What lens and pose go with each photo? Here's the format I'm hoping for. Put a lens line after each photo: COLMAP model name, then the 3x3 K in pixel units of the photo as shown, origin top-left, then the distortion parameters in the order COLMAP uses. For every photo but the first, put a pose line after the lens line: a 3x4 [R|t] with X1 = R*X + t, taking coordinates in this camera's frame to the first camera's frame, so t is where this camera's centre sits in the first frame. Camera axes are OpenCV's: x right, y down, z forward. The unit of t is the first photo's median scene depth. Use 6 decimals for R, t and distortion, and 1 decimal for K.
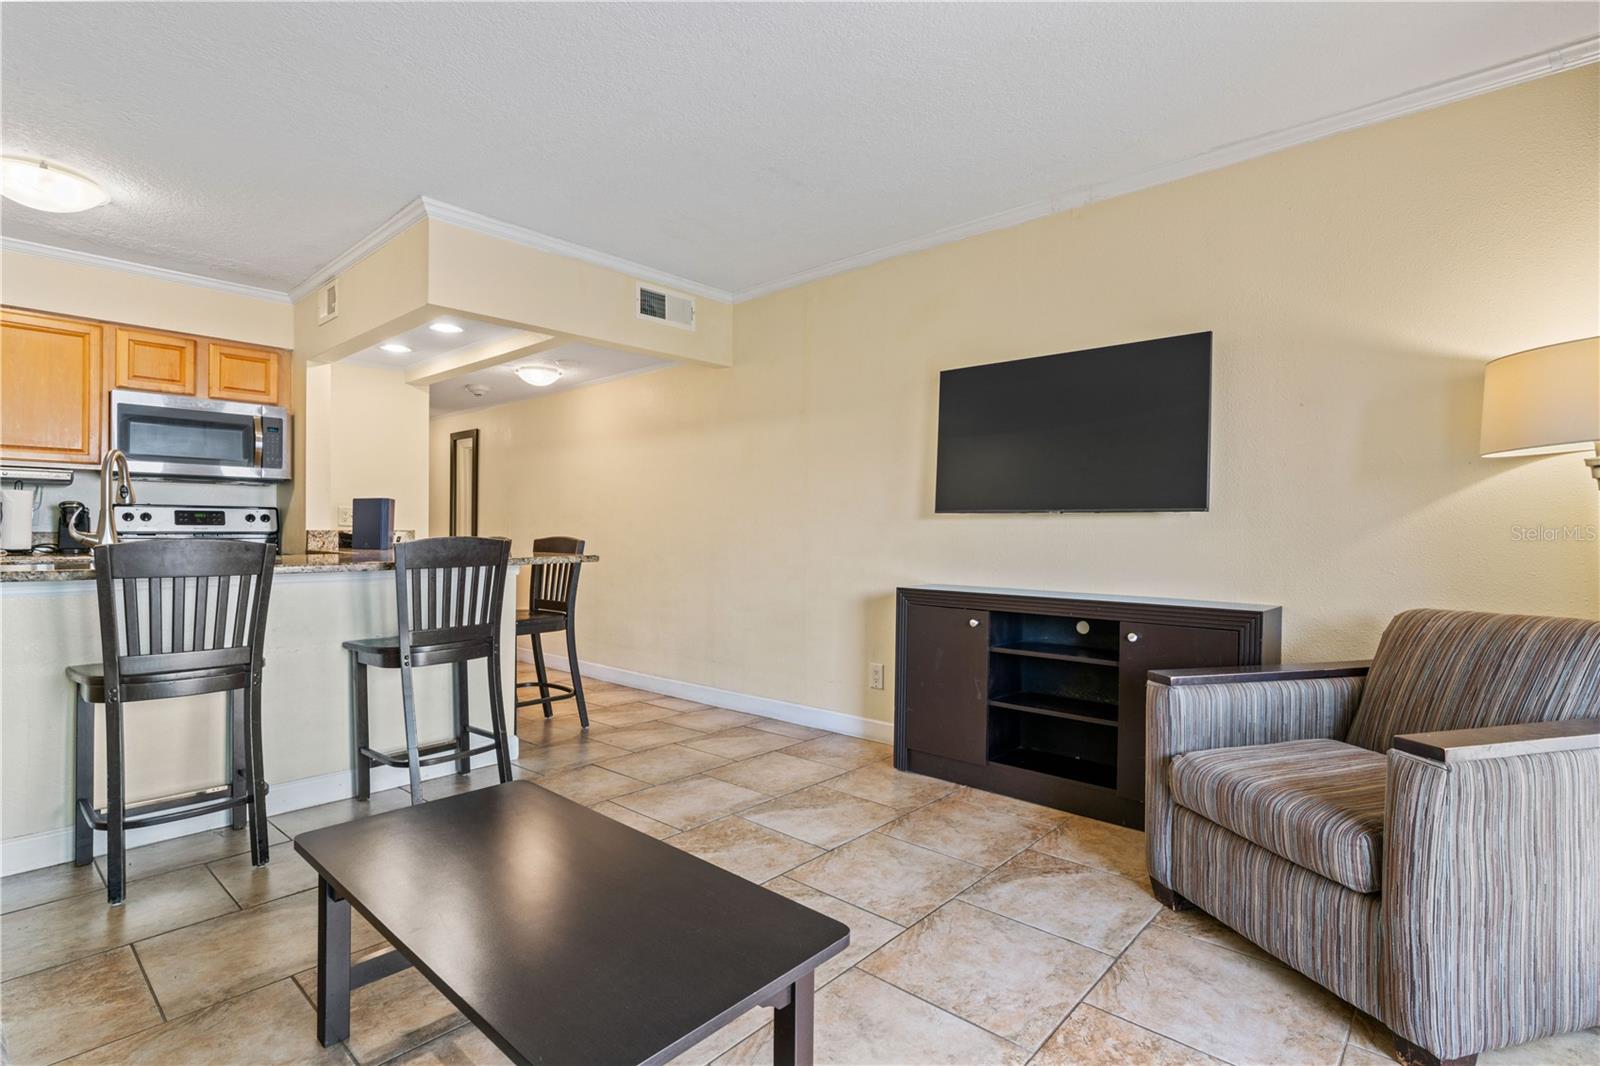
lens RADIAL K [[772.4, 0, 805.1], [0, 772.4, 526.6], [0, 0, 1]] dist [-0.009631, 0.004747]
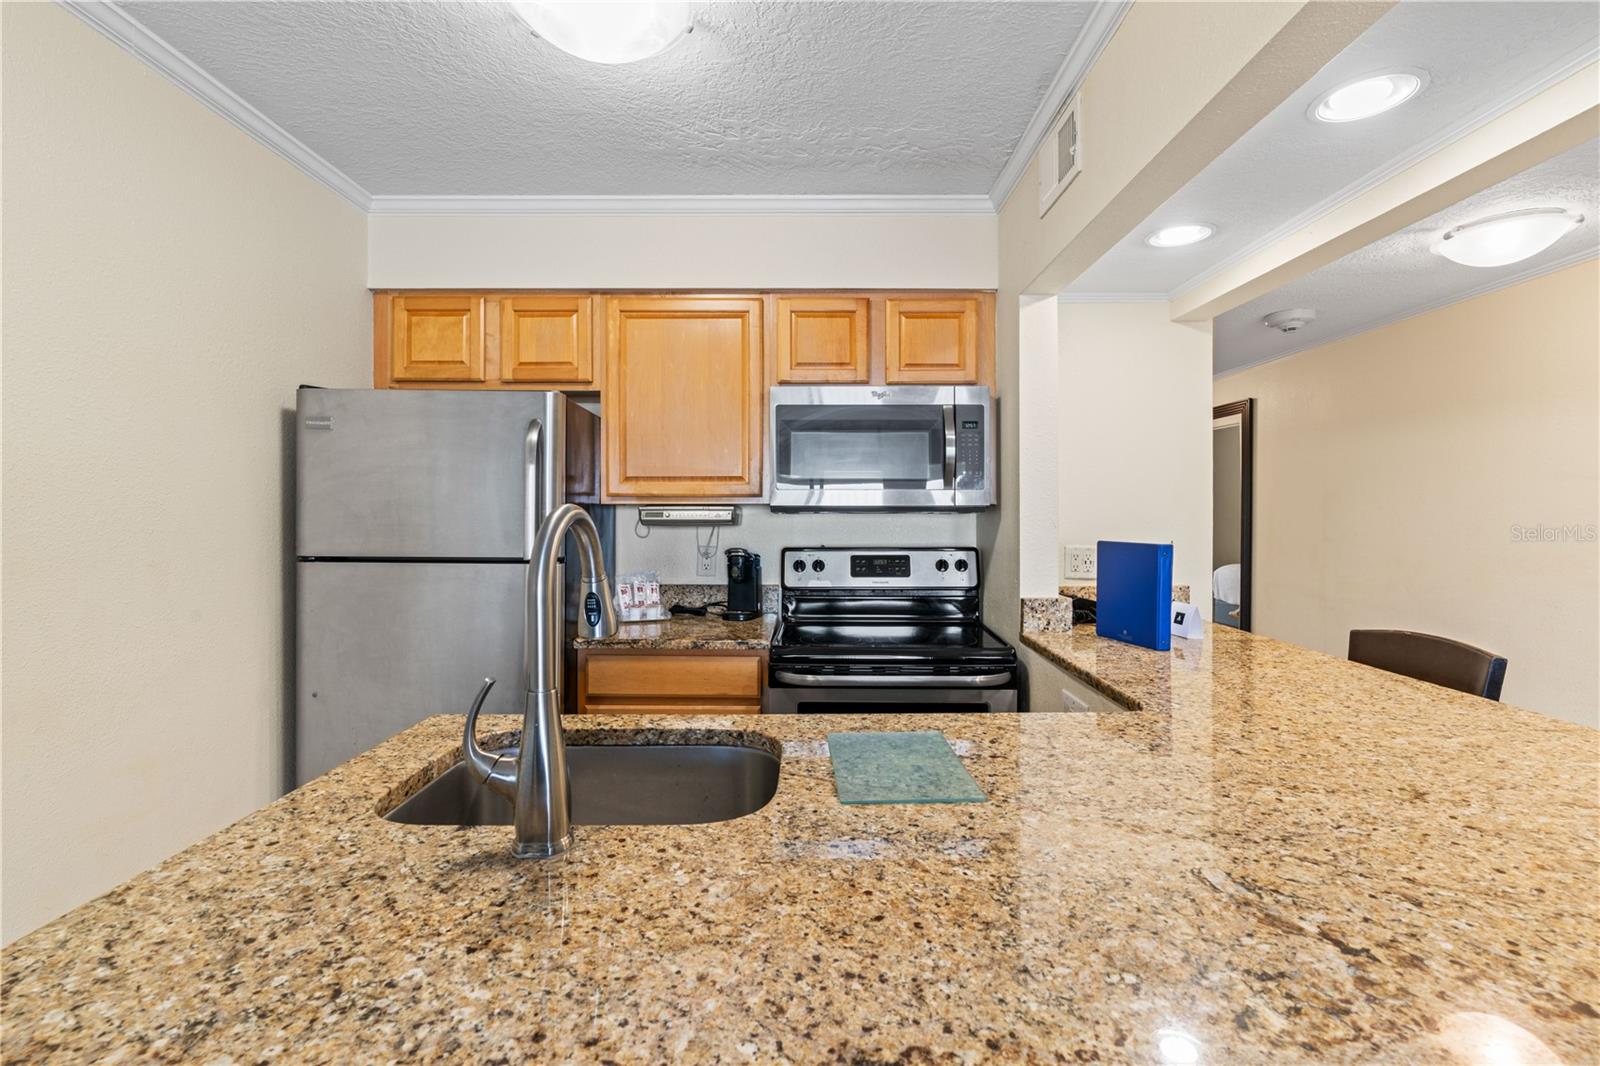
lens RADIAL K [[715.6, 0, 806.6], [0, 715.6, 520.5], [0, 0, 1]] dist [-0.012446, 0.005440]
pose [[0.666087, 0.007526, -0.745836, -0.482423], [0.008597, 0.999805, 0.017766, -0.084001], [0.745824, -0.018246, 0.665893, 0.713438]]
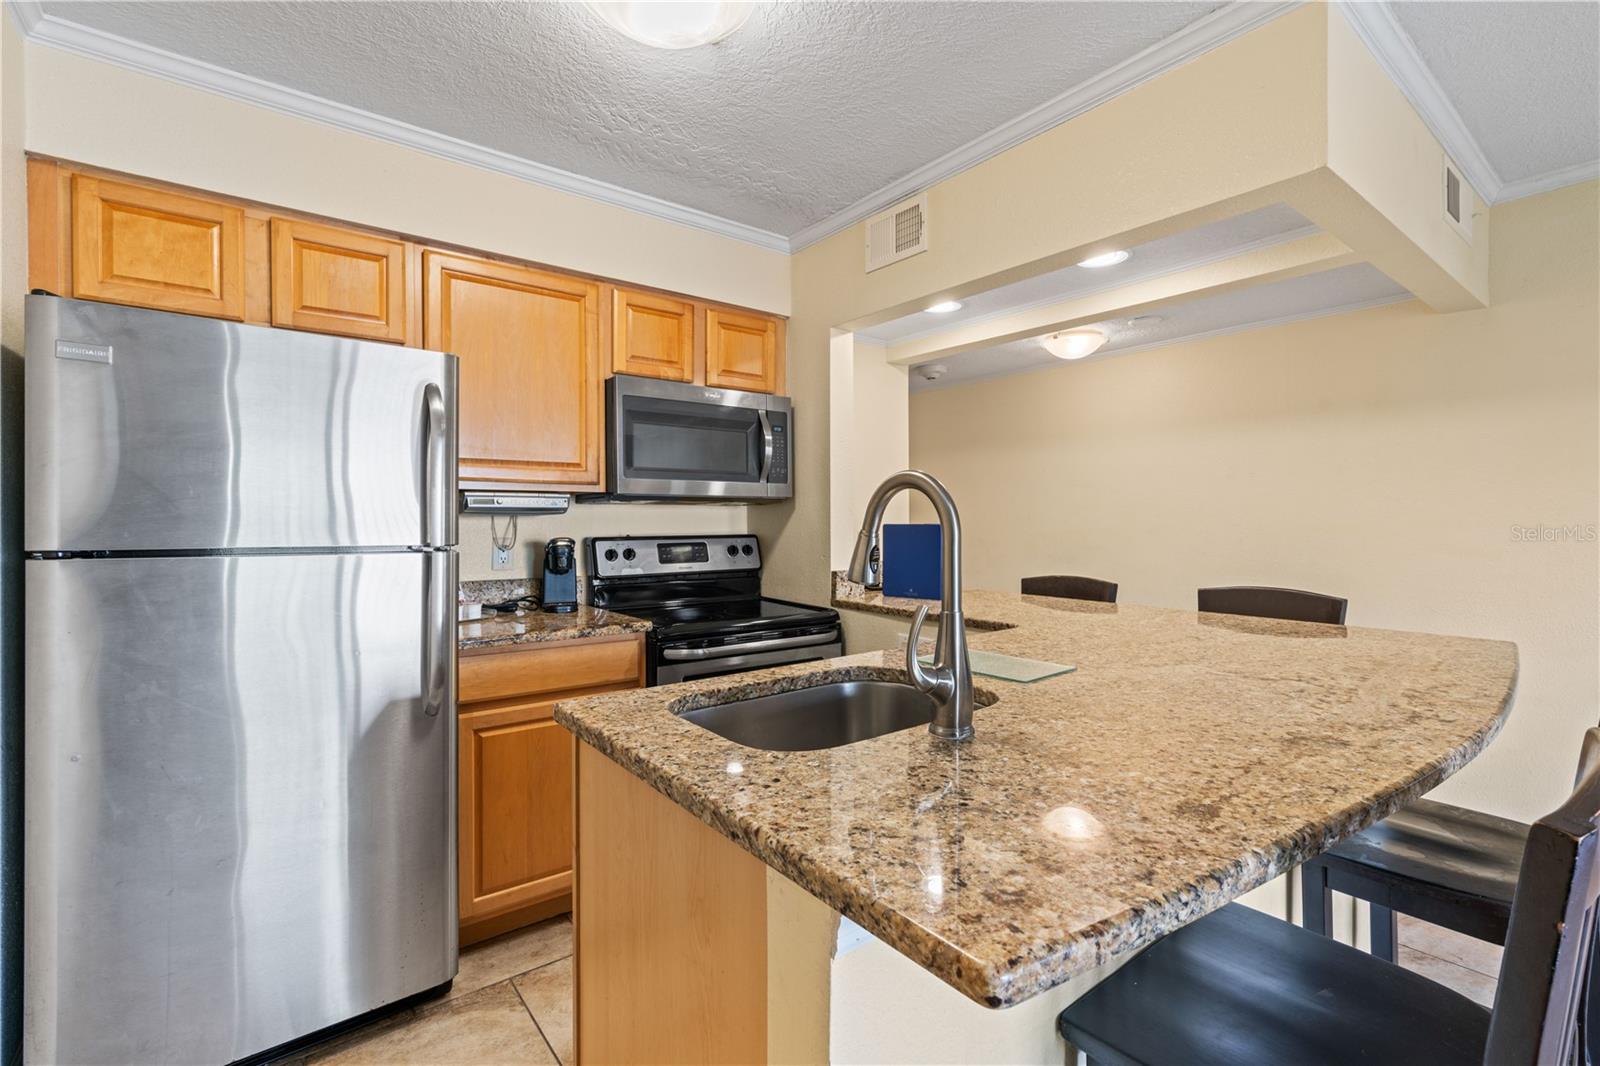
lens RADIAL K [[715.6, 0, 794.5], [0, 715.6, 524.3], [0, 0, 1]] dist [-0.012446, 0.005440]
pose [[0.983559, -0.001798, -0.180580, -0.748666], [0.004902, 0.999848, 0.016744, -0.065509], [0.180523, -0.017354, 0.983418, 0.473265]]
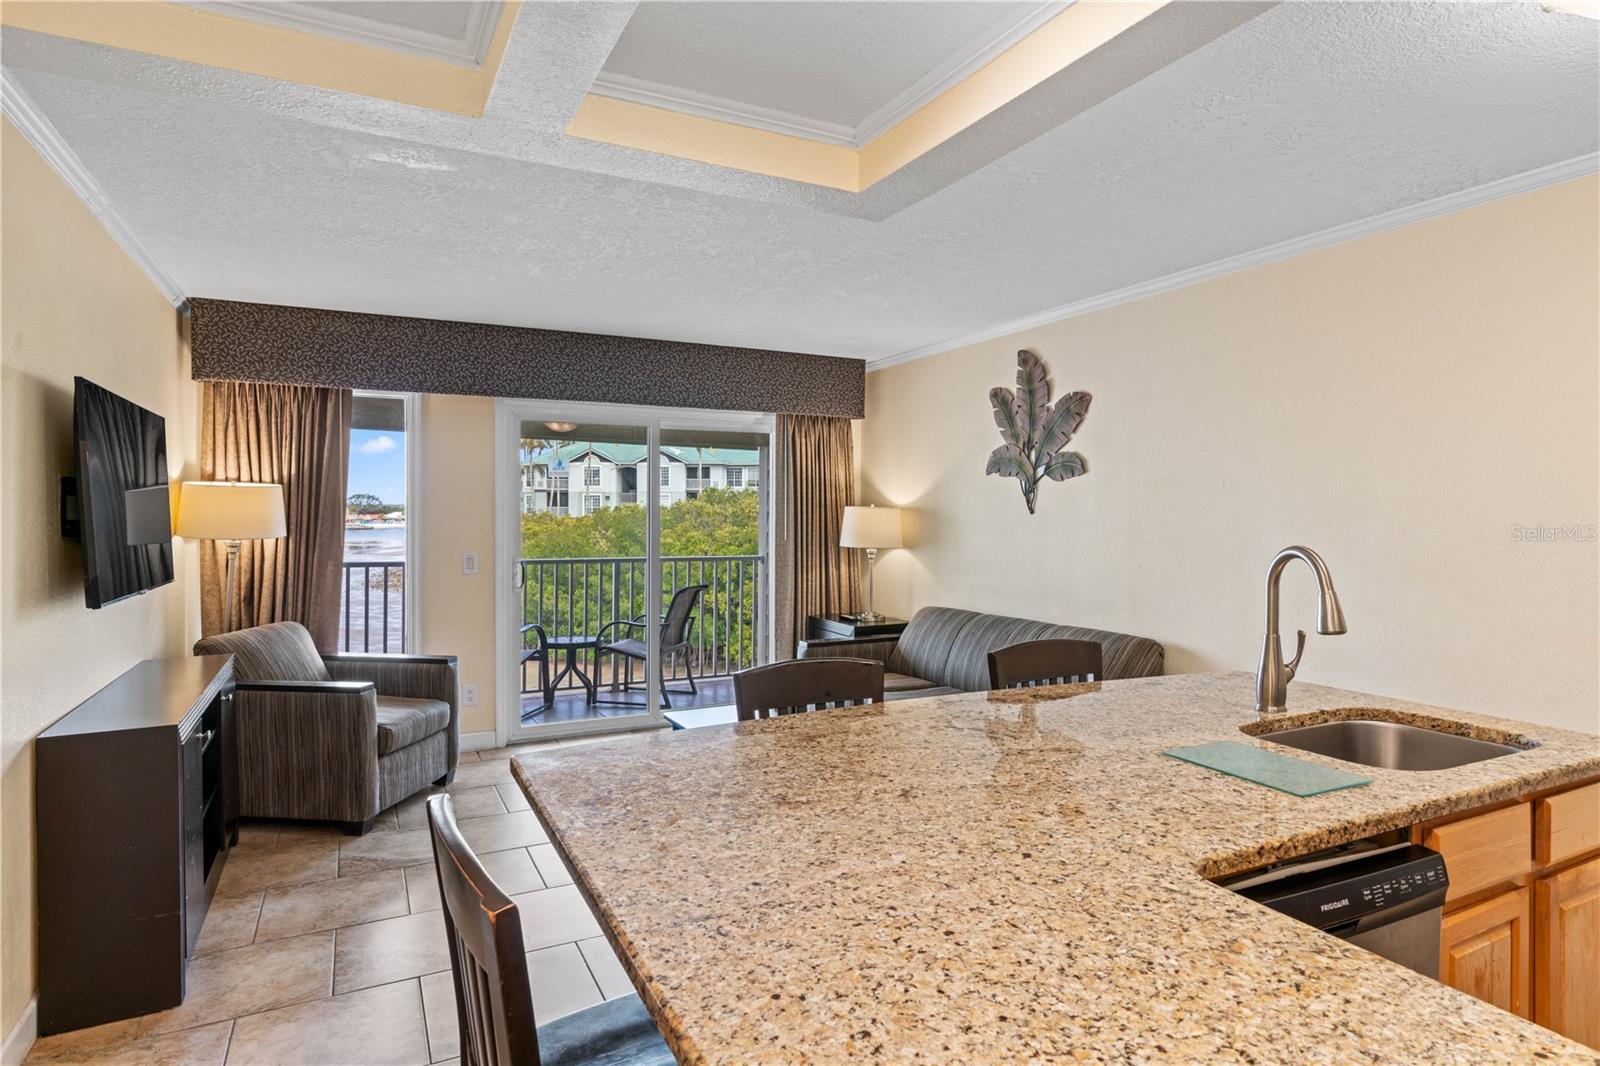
lens RADIAL K [[888.2, 0, 792.6], [0, 888.2, 520.2], [0, 0, 1]] dist [0.002631, -0.000117]
pose [[-0.930101, -0.011372, 0.367127, -0.644474], [-0.008213, 0.999915, 0.010166, -0.107420], [-0.367211, 0.006440, -0.930115, 1.542114]]
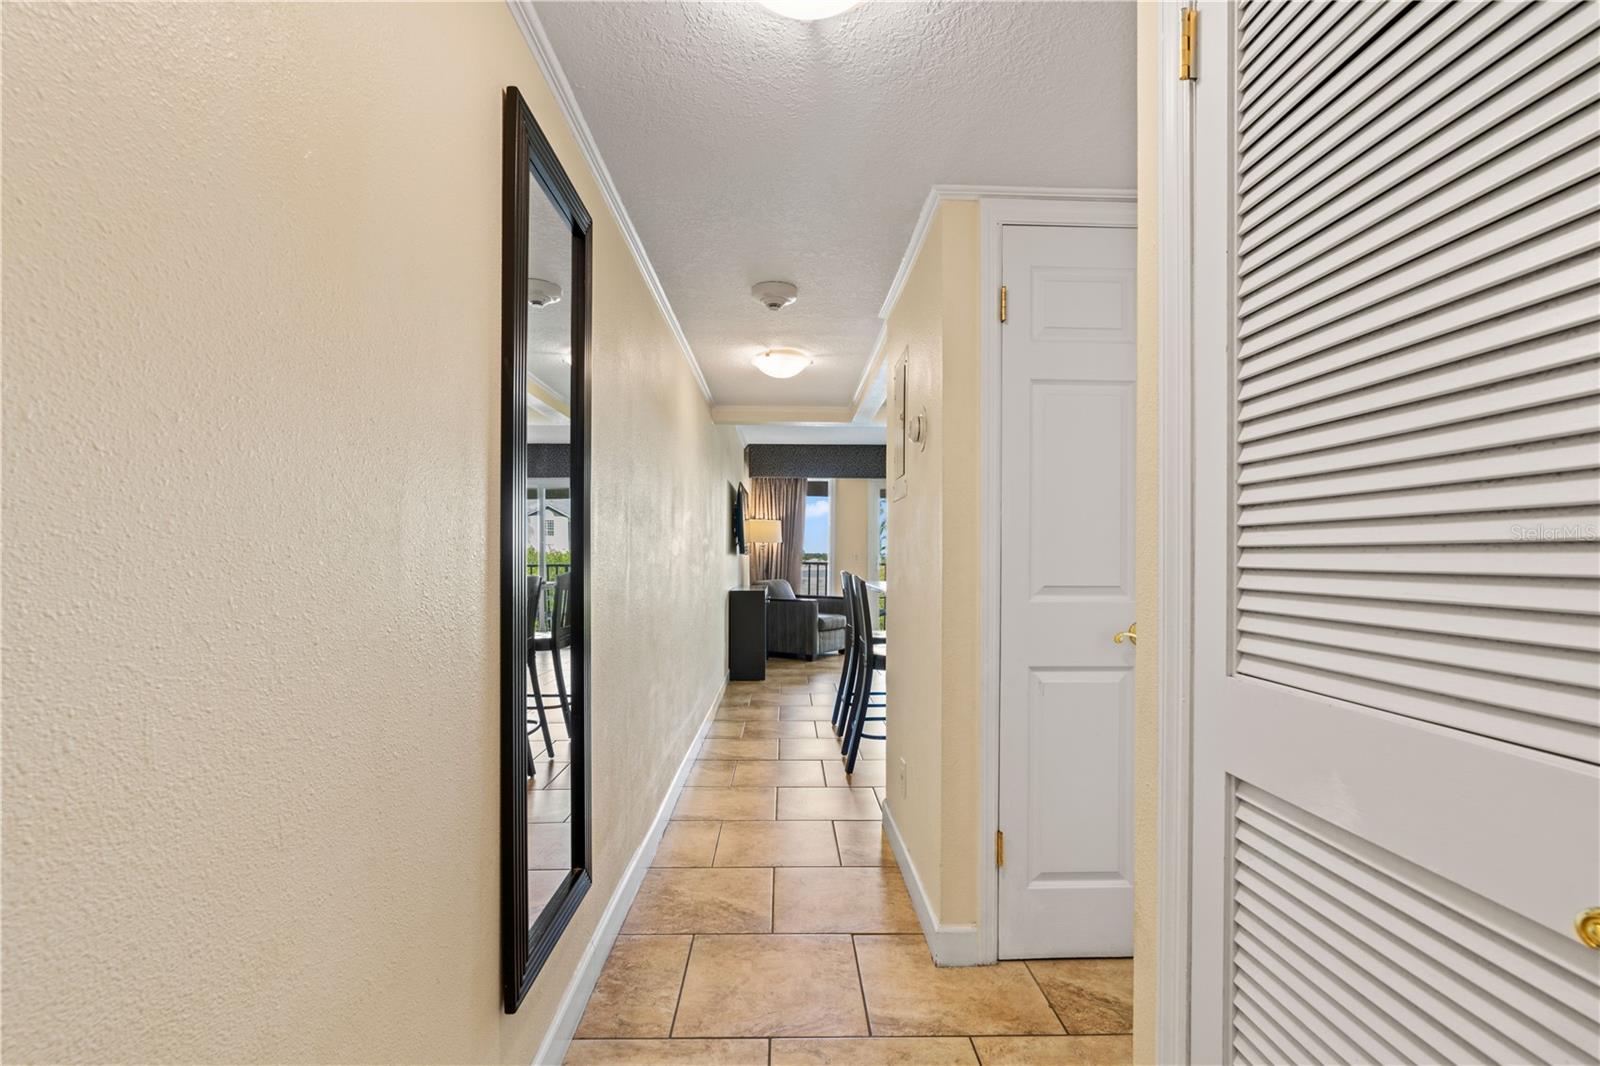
lens RADIAL K [[715.6, 0, 800.2], [0, 715.6, 539.8], [0, 0, 1]] dist [-0.012446, 0.005440]
pose [[-0.683641, 0.007900, 0.729775, -1.332159], [-0.014485, 0.999598, -0.024390, -0.010171], [-0.729674, -0.027245, -0.683252, 2.259274]]
